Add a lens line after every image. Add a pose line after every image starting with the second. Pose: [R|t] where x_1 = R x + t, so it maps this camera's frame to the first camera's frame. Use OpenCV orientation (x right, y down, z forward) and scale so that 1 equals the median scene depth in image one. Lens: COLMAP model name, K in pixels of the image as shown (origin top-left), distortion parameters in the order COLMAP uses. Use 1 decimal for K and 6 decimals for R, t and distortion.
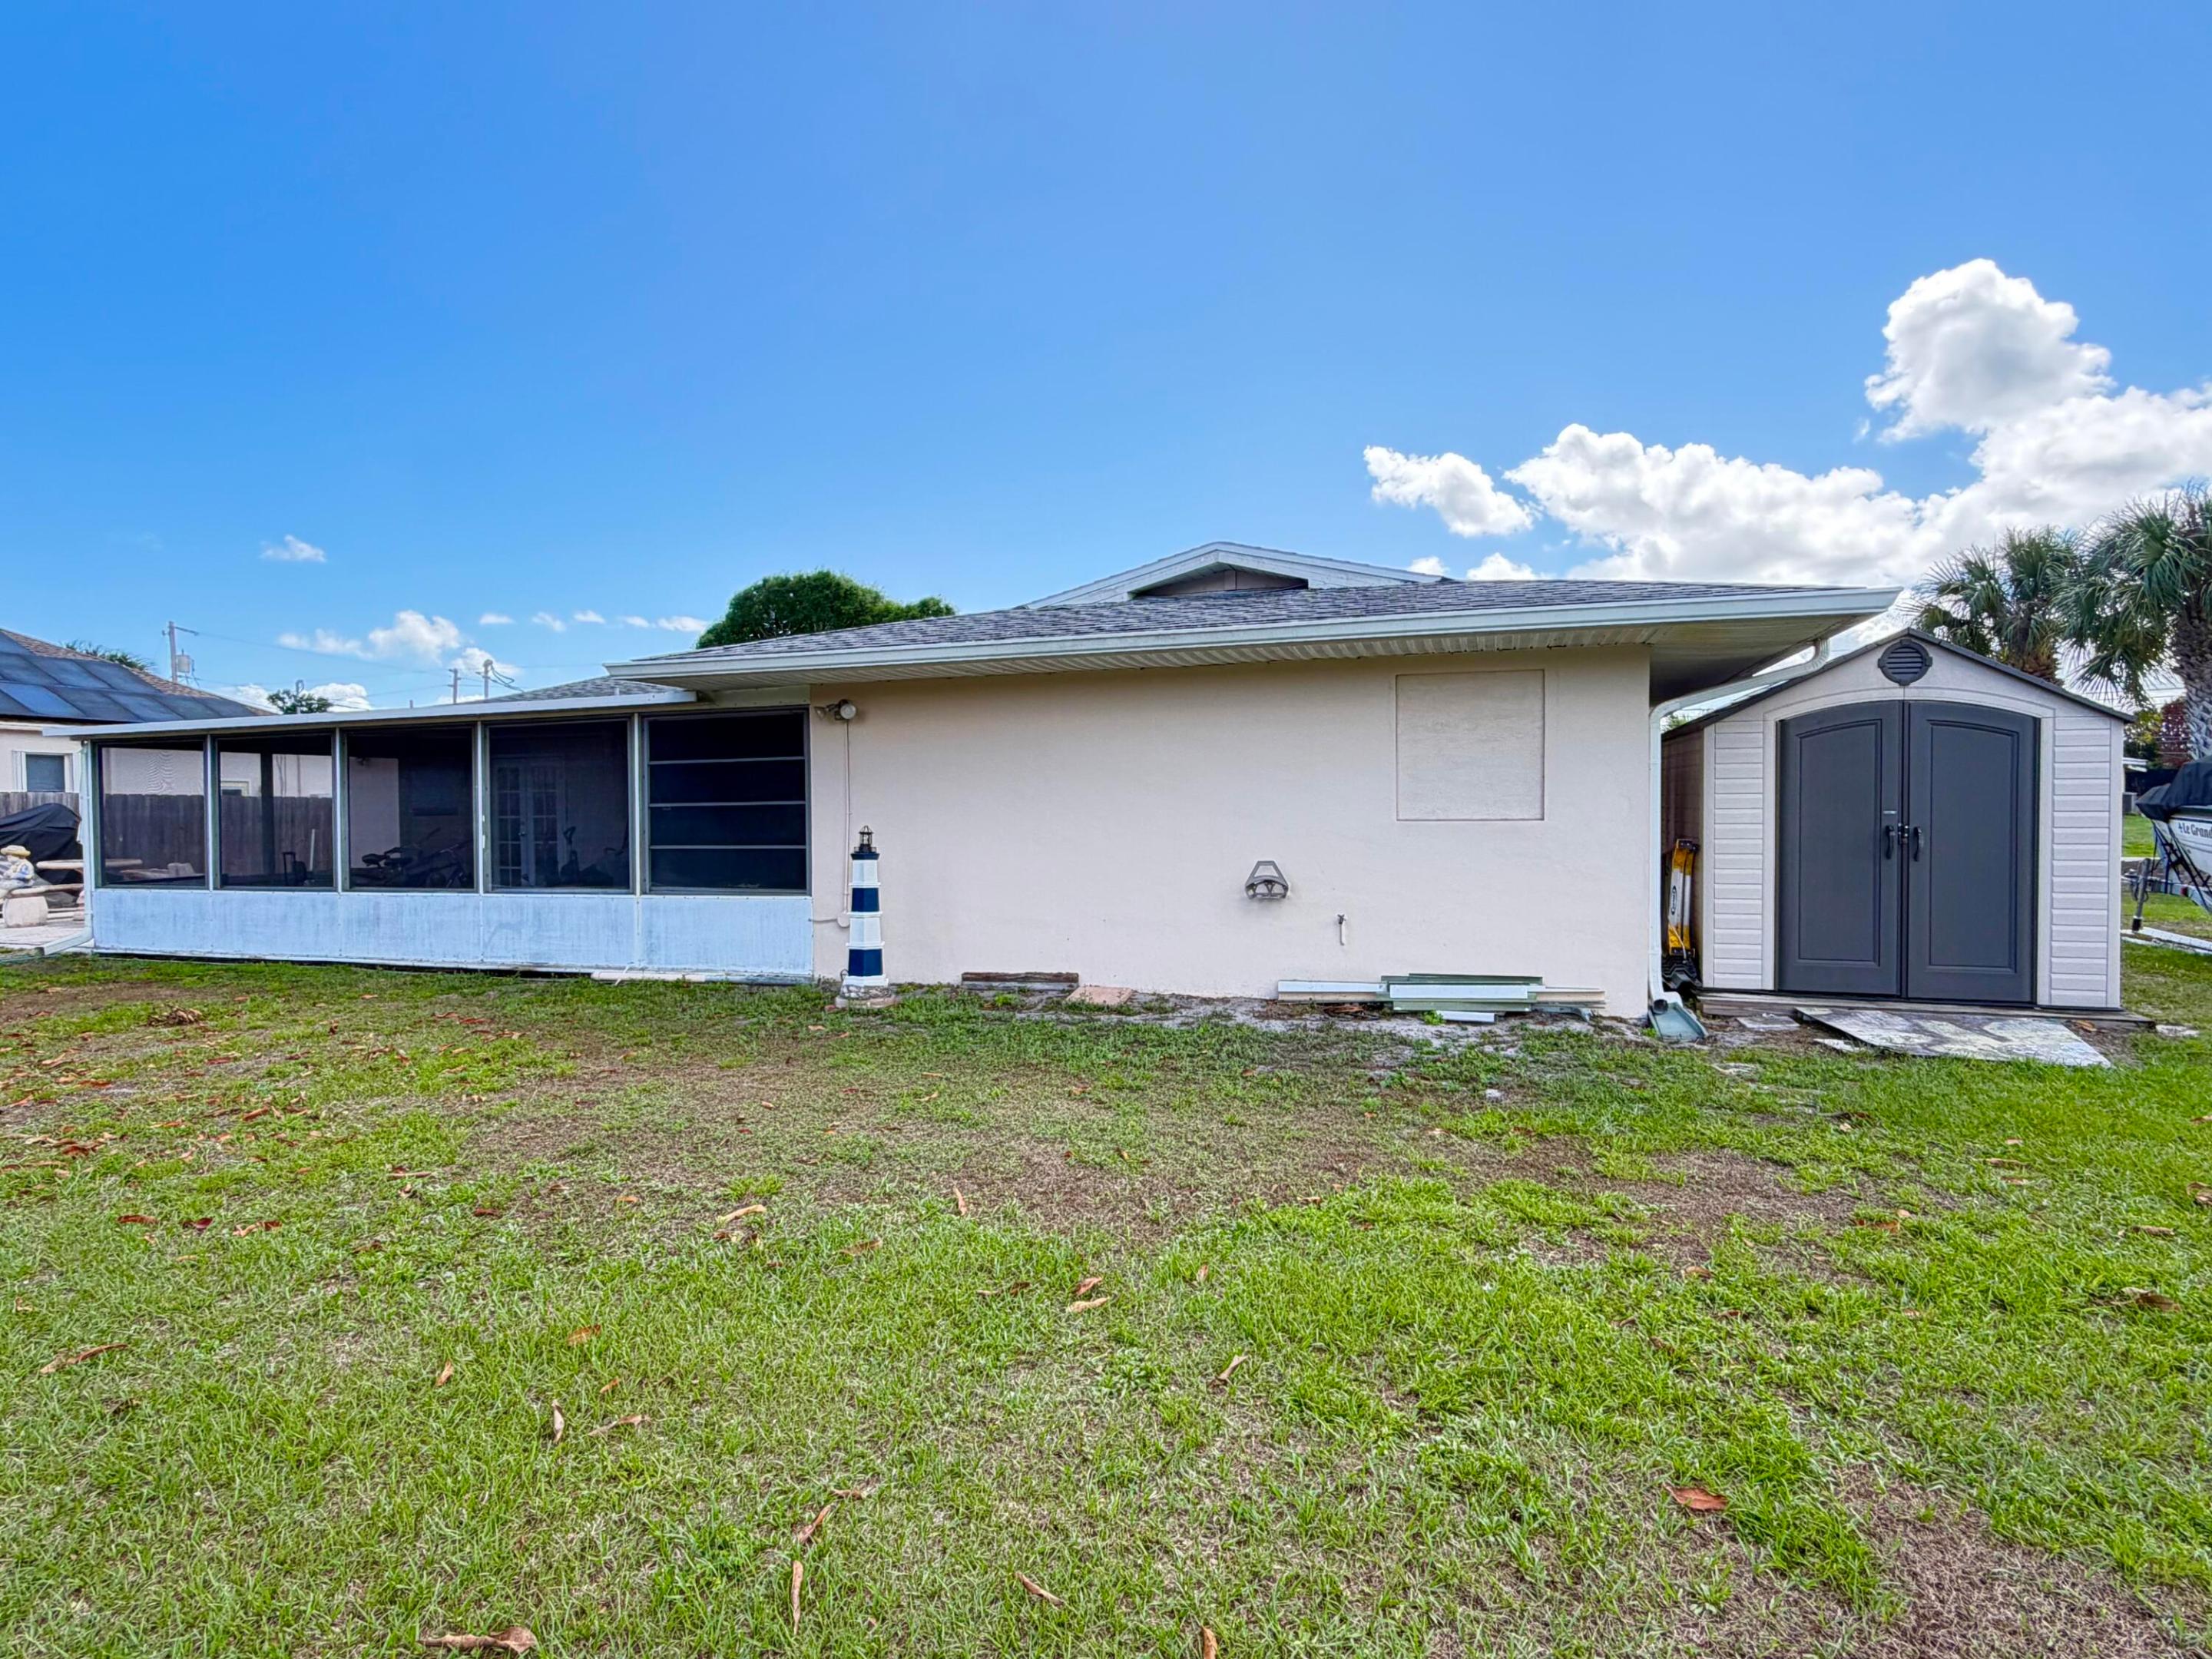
lens RADIAL K [[1143.3, 0, 1106.0], [0, 1143.3, 829.5], [0, 0, 1]] dist [-0.001847, 0.000010]
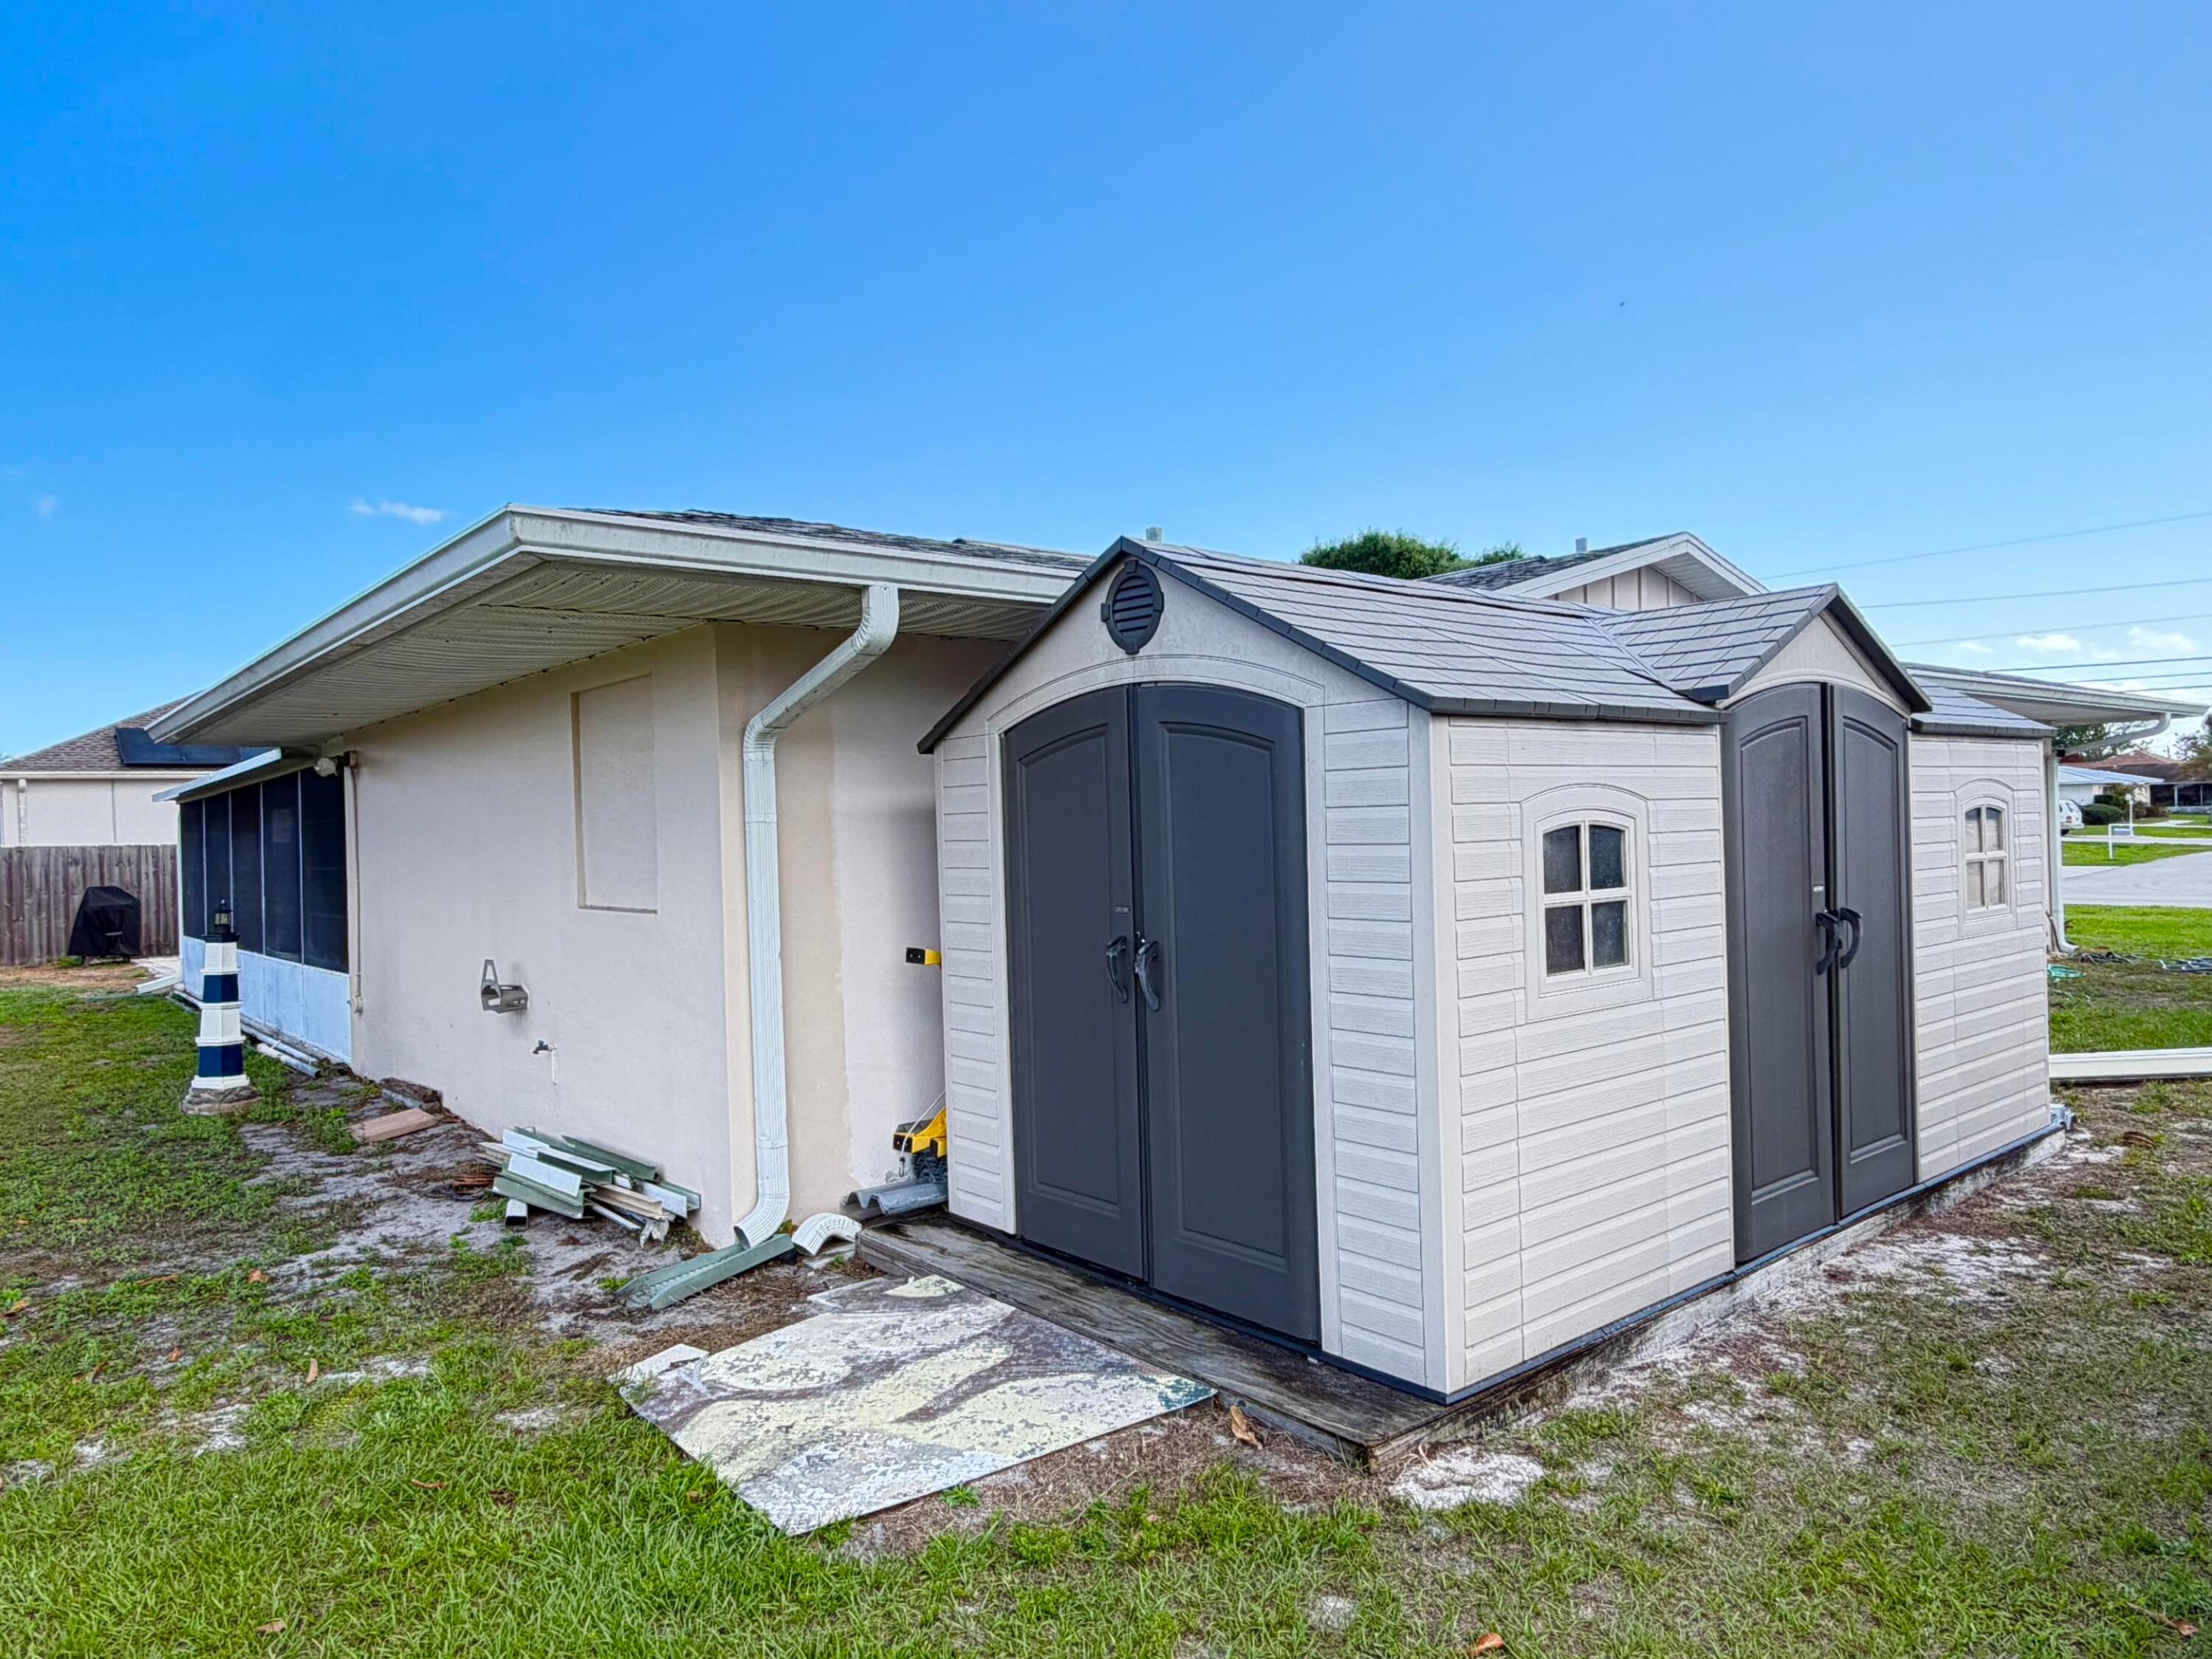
lens RADIAL K [[1418.6, 0, 1106.0], [0, 1418.6, 829.5], [0, 0, 1]] dist [0.003422, 0.000399]
pose [[0.849259, -0.013623, -0.527801, 0.789908], [0.006002, 0.999852, -0.016148, -0.031472], [0.527943, 0.010546, 0.849214, 0.369432]]
